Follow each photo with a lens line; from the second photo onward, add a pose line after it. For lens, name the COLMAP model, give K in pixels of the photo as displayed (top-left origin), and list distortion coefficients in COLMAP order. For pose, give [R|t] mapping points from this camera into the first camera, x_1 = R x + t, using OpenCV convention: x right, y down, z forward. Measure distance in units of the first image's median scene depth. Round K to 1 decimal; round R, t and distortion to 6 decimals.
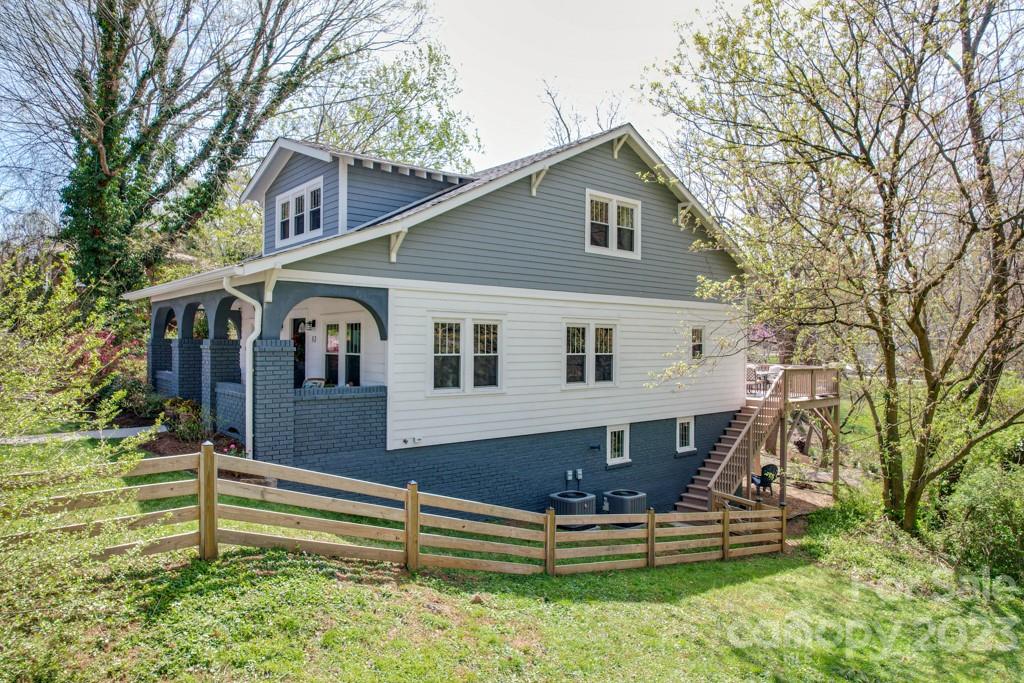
lens RADIAL K [[665.0, 0, 506.7], [0, 665.0, 341.1], [0, 0, 1]] dist [-0.038388, 0.021628]
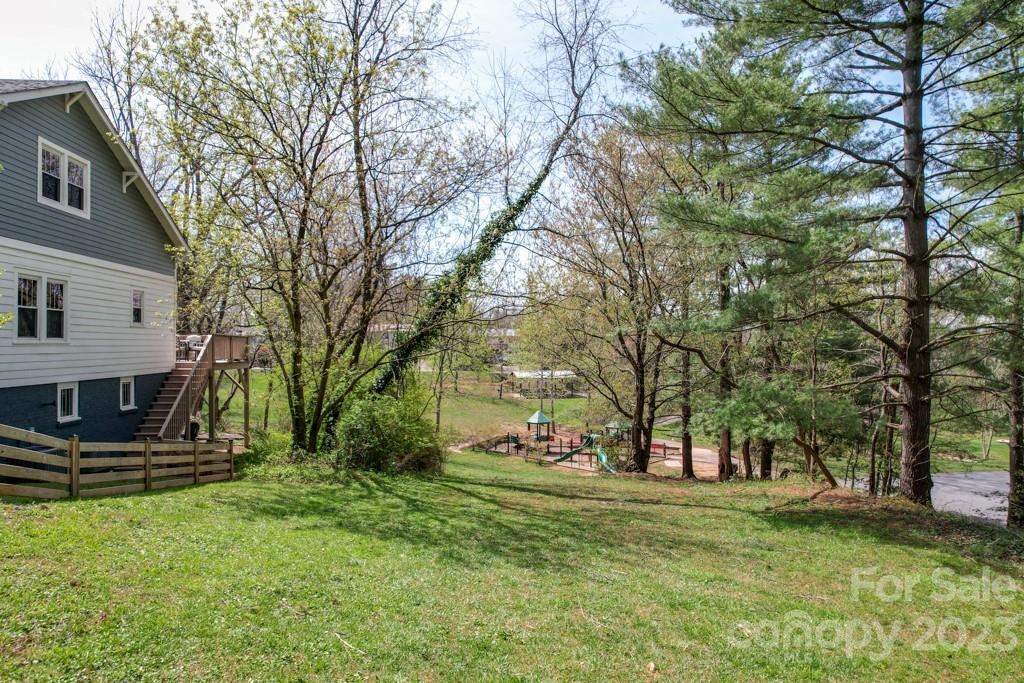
lens RADIAL K [[665.0, 0, 507.4], [0, 665.0, 337.7], [0, 0, 1]] dist [-0.038388, 0.021628]
pose [[0.591451, 0.006427, 0.806315, -0.234382], [0.000445, 0.999965, -0.008297, 0.068067], [-0.806341, 0.005266, 0.591428, -0.105937]]
